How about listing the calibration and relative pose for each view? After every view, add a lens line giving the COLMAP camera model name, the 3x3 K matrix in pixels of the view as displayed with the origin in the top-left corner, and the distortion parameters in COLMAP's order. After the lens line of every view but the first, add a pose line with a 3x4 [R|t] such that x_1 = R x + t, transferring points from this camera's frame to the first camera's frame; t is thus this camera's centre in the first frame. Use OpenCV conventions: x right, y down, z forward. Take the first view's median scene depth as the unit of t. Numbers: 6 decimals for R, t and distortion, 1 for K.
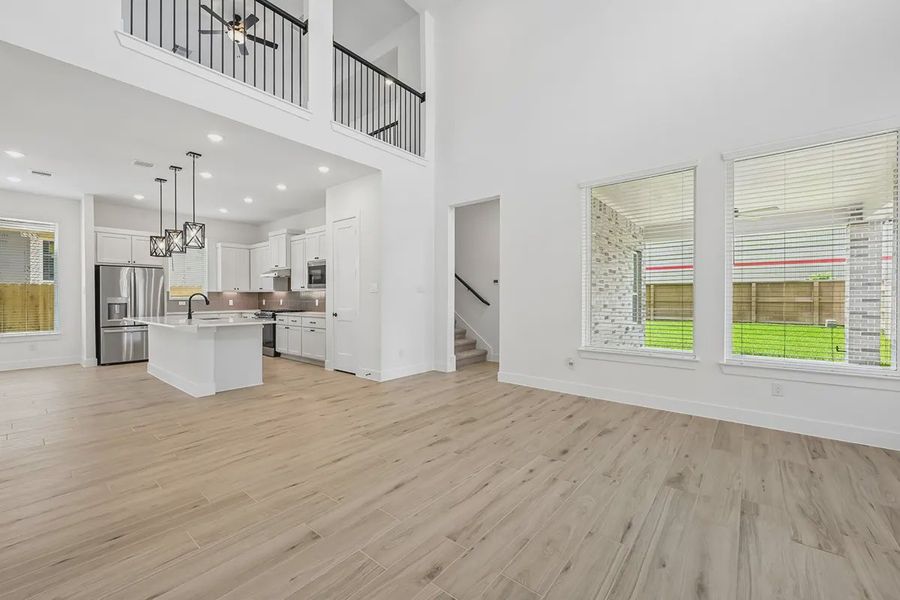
lens RADIAL K [[361.9, 0, 448.1], [0, 361.9, 298.5], [0, 0, 1]] dist [-0.002330, -0.000149]
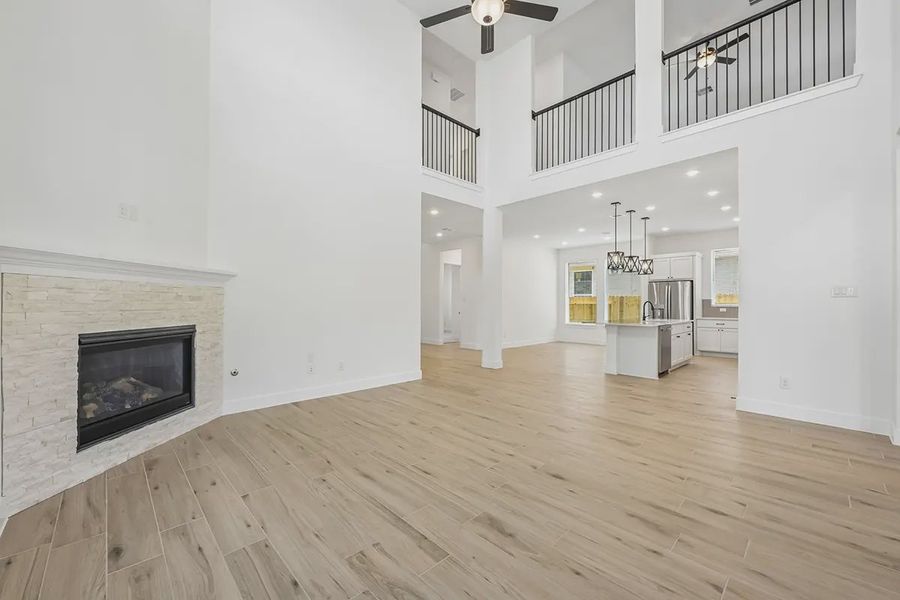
lens RADIAL K [[357.5, 0, 451.6], [0, 357.5, 300.7], [0, 0, 1]] dist [0.000356, -0.000013]
pose [[-0.109296, -0.009382, -0.993965, 1.109627], [-0.005452, 0.999946, -0.008839, -0.001473], [0.993994, 0.004453, -0.109342, 0.750586]]
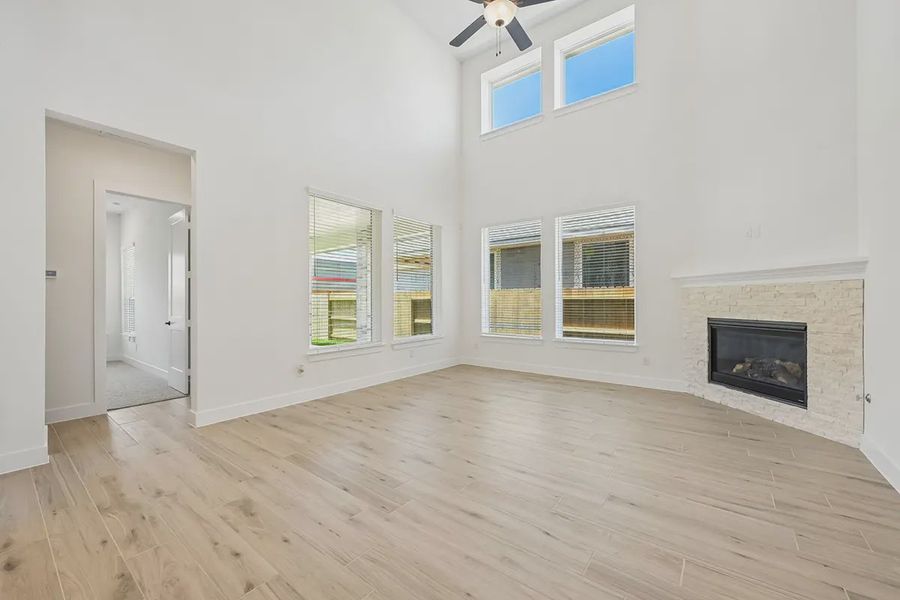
lens RADIAL K [[357.5, 0, 451.6], [0, 357.5, 300.7], [0, 0, 1]] dist [0.000356, -0.000013]
pose [[-0.034585, 0.000203, 0.999402, -0.900625], [0.007264, 0.999974, 0.000048, -0.005051], [-0.999375, 0.007262, -0.034586, 0.915795]]
